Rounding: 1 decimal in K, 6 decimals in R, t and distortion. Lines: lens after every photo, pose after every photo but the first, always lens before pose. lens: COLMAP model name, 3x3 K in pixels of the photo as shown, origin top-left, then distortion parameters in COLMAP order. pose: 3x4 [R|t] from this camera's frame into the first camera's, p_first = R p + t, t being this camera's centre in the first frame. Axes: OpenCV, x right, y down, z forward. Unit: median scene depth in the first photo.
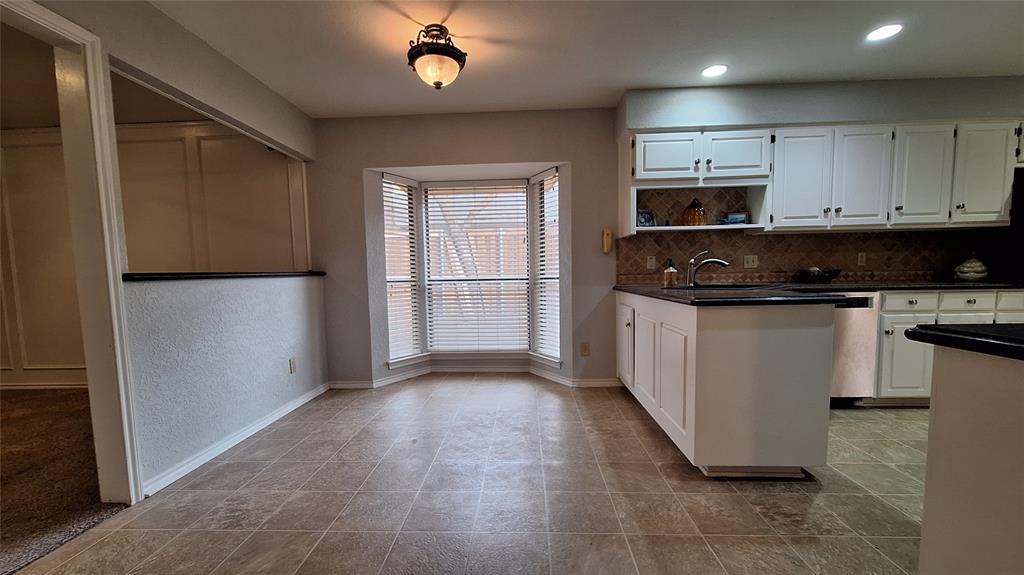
lens RADIAL K [[403.5, 0, 512.7], [0, 403.5, 302.2], [0, 0, 1]] dist [0.001869, 0.000026]
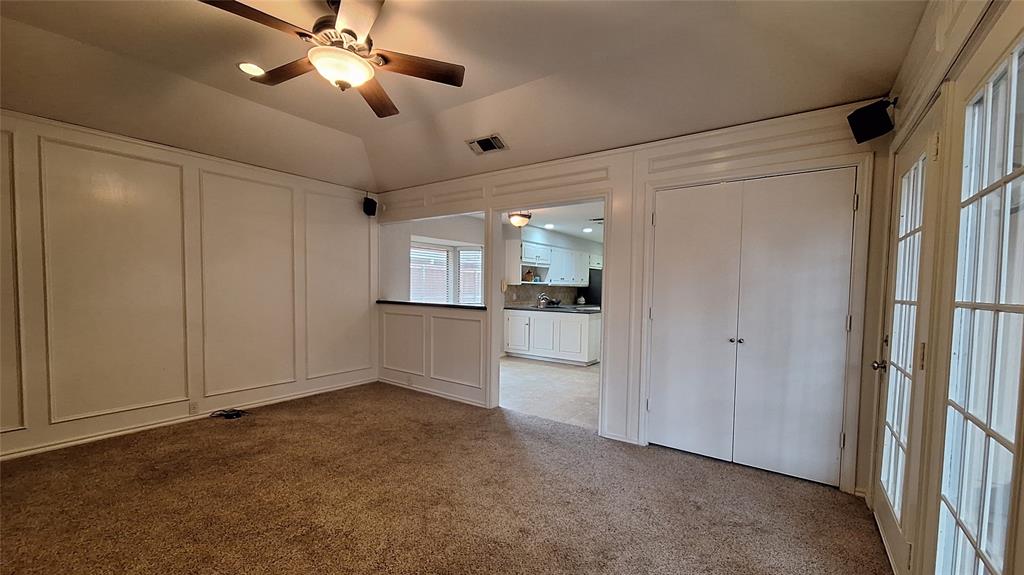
lens RADIAL K [[403.5, 0, 512.7], [0, 403.5, 302.2], [0, 0, 1]] dist [0.001869, 0.000026]
pose [[0.546649, 0.001100, 0.837361, -1.634014], [0.050518, 0.998134, -0.034291, 0.005992], [-0.835837, 0.061047, 0.545573, -0.192271]]
